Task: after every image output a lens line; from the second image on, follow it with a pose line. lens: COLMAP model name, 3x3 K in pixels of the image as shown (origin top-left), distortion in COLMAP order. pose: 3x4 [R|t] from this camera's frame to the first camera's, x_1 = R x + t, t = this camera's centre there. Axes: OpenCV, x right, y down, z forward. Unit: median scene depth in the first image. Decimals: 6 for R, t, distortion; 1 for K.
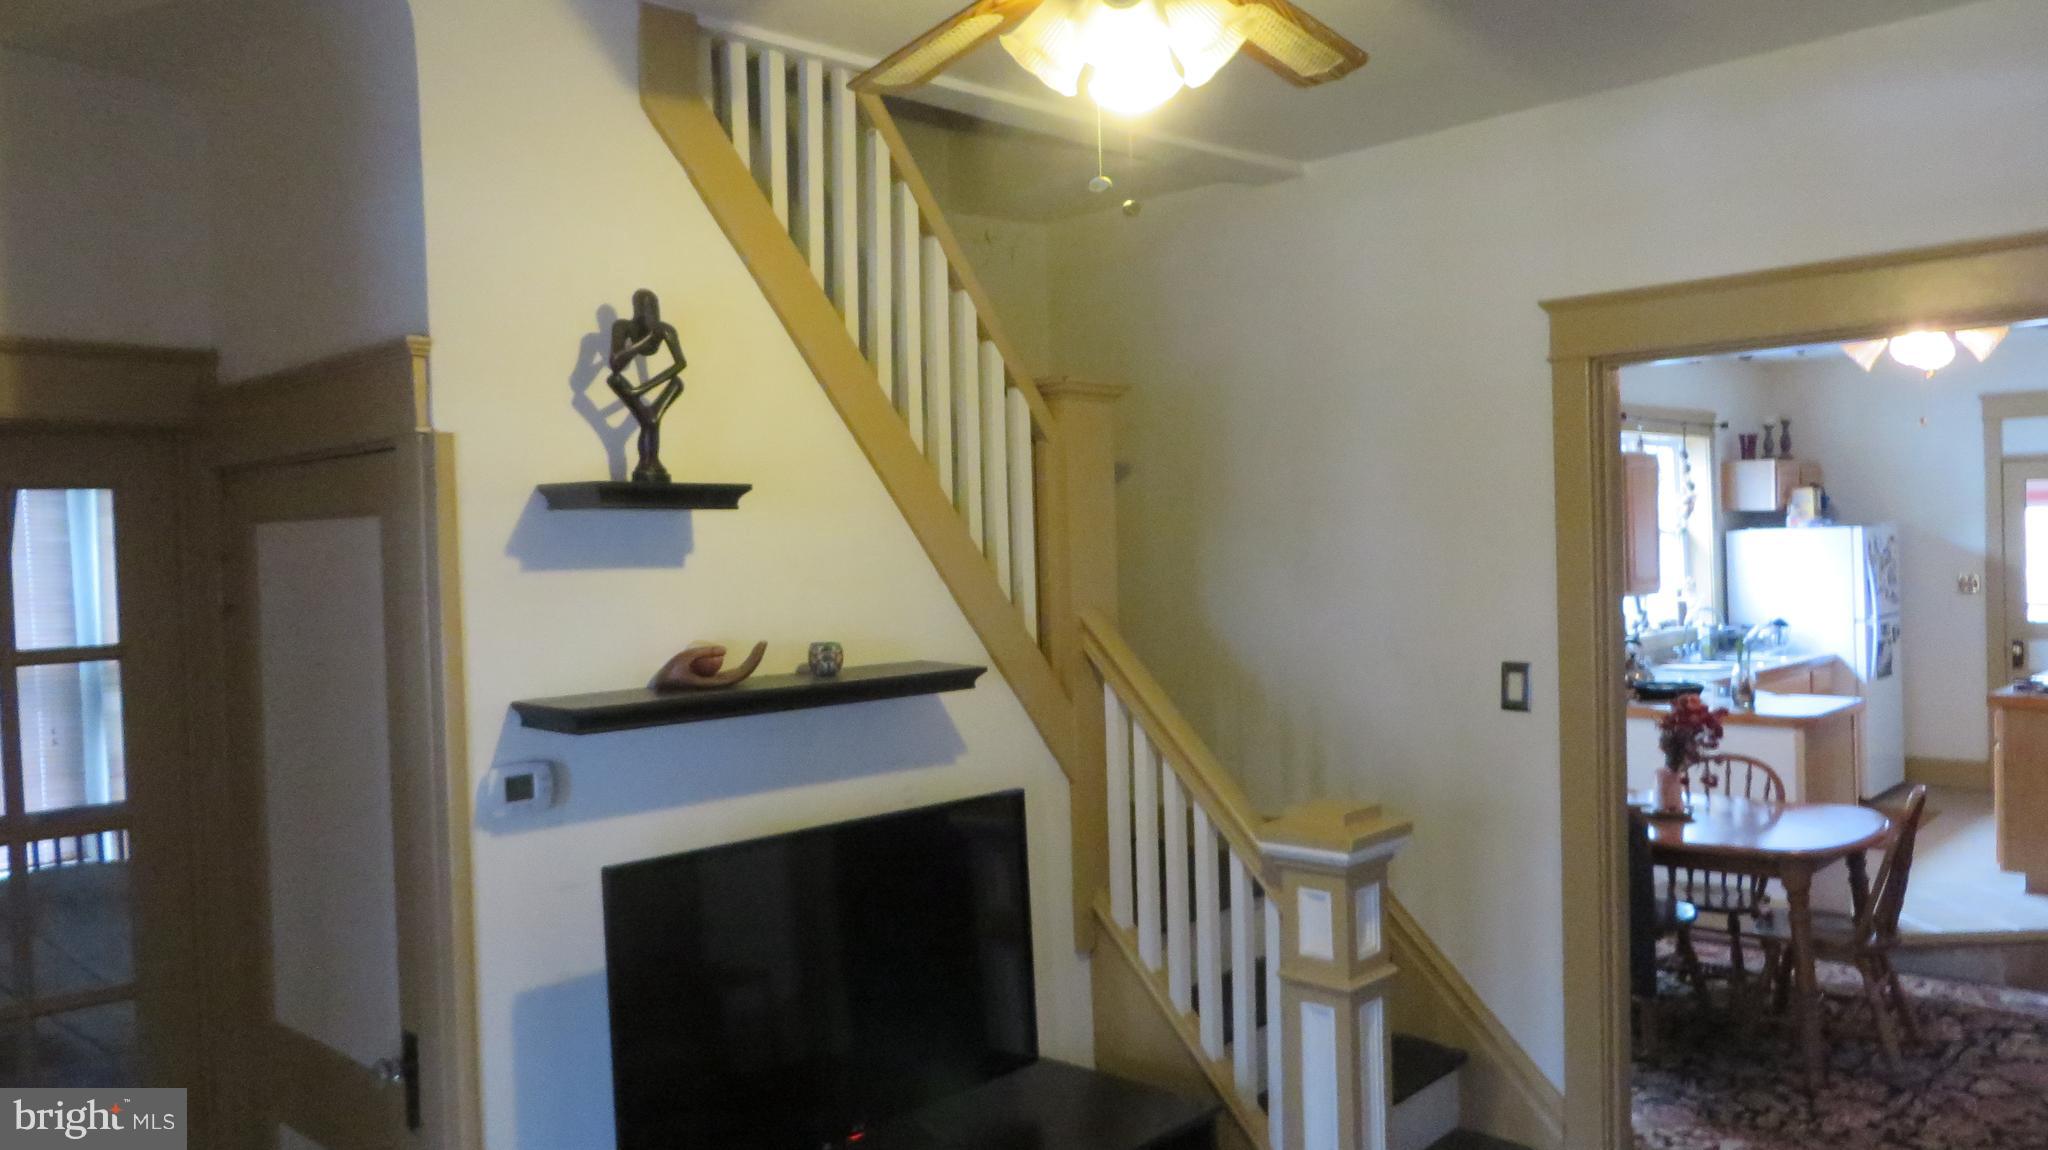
lens RADIAL K [[1545.3, 0, 1024.0], [0, 1545.3, 575.0], [0, 0, 1]] dist [-0.007989, -0.007192]
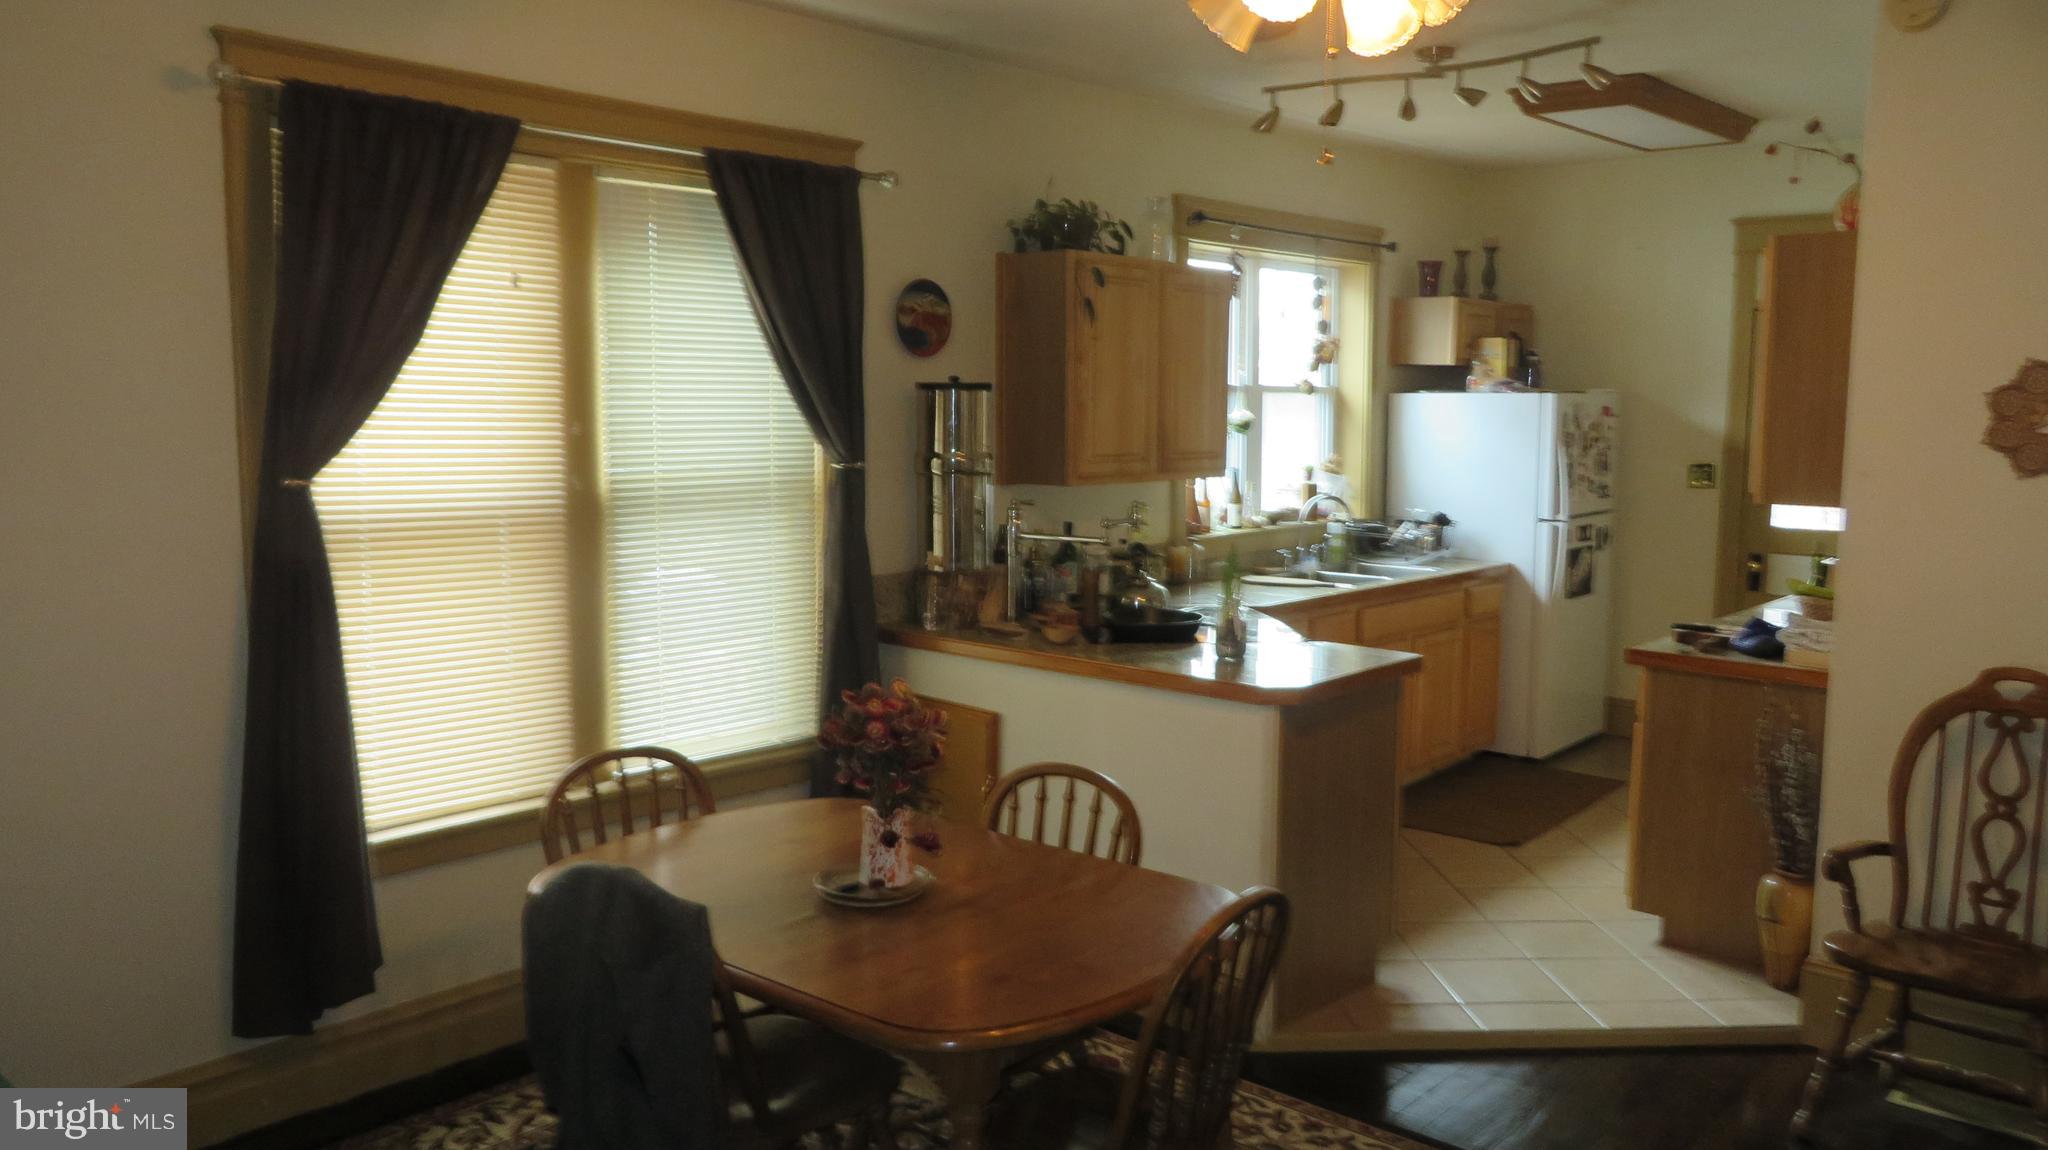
lens RADIAL K [[1545.3, 0, 1024.0], [0, 1545.3, 575.0], [0, 0, 1]] dist [-0.007989, -0.007192]
pose [[0.998250, 0.031927, 0.049784, 0.252108], [-0.036606, 0.994697, 0.096117, -0.006141], [-0.046452, -0.097771, 0.994124, 0.269519]]
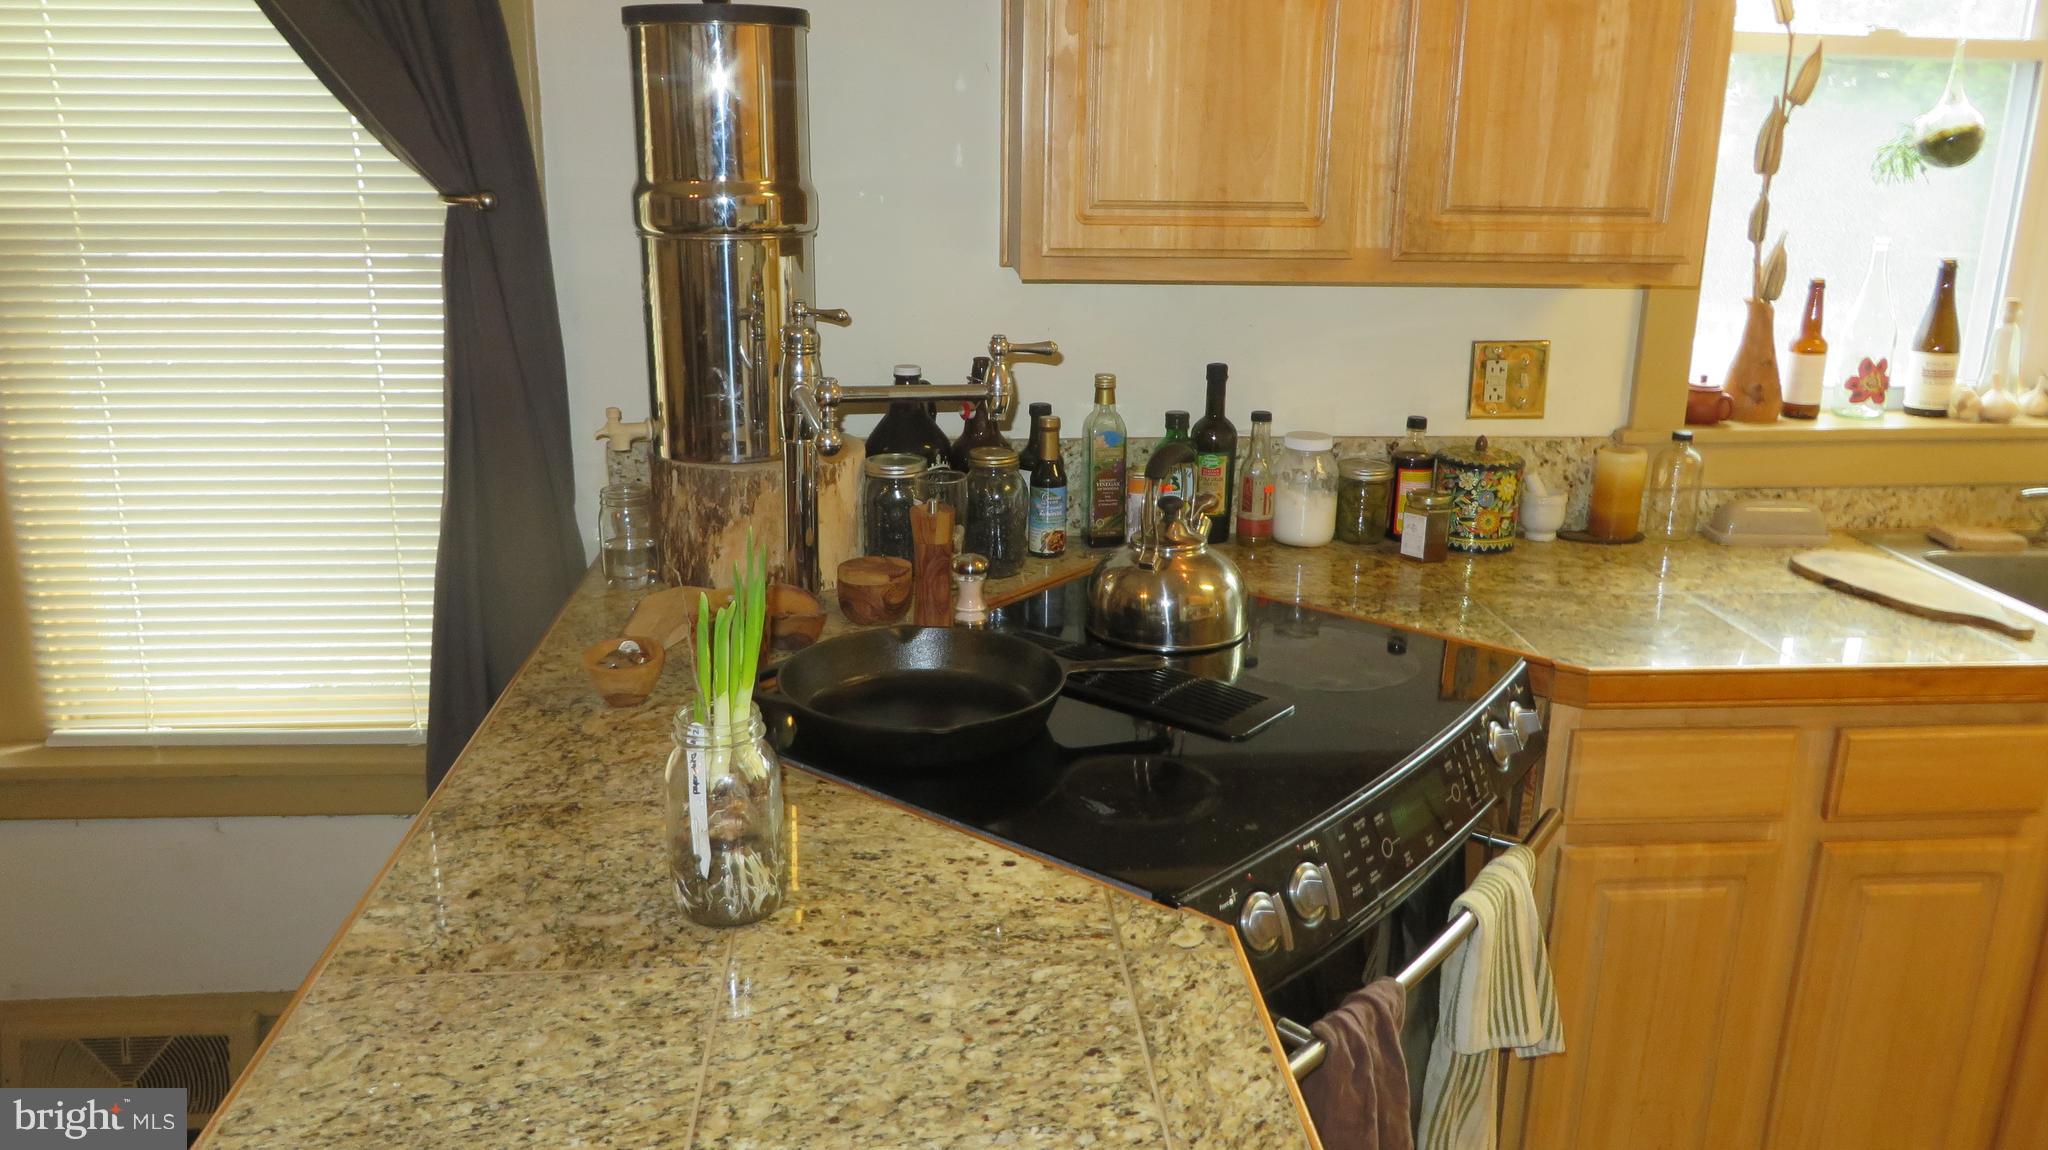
lens RADIAL K [[1545.3, 0, 1024.0], [0, 1545.3, 575.0], [0, 0, 1]] dist [-0.007989, -0.007192]
pose [[0.758580, 0.221709, -0.612700, 0.434433], [-0.045034, 0.955921, 0.290150, -0.008363], [0.650021, -0.192510, 0.735127, 0.649551]]
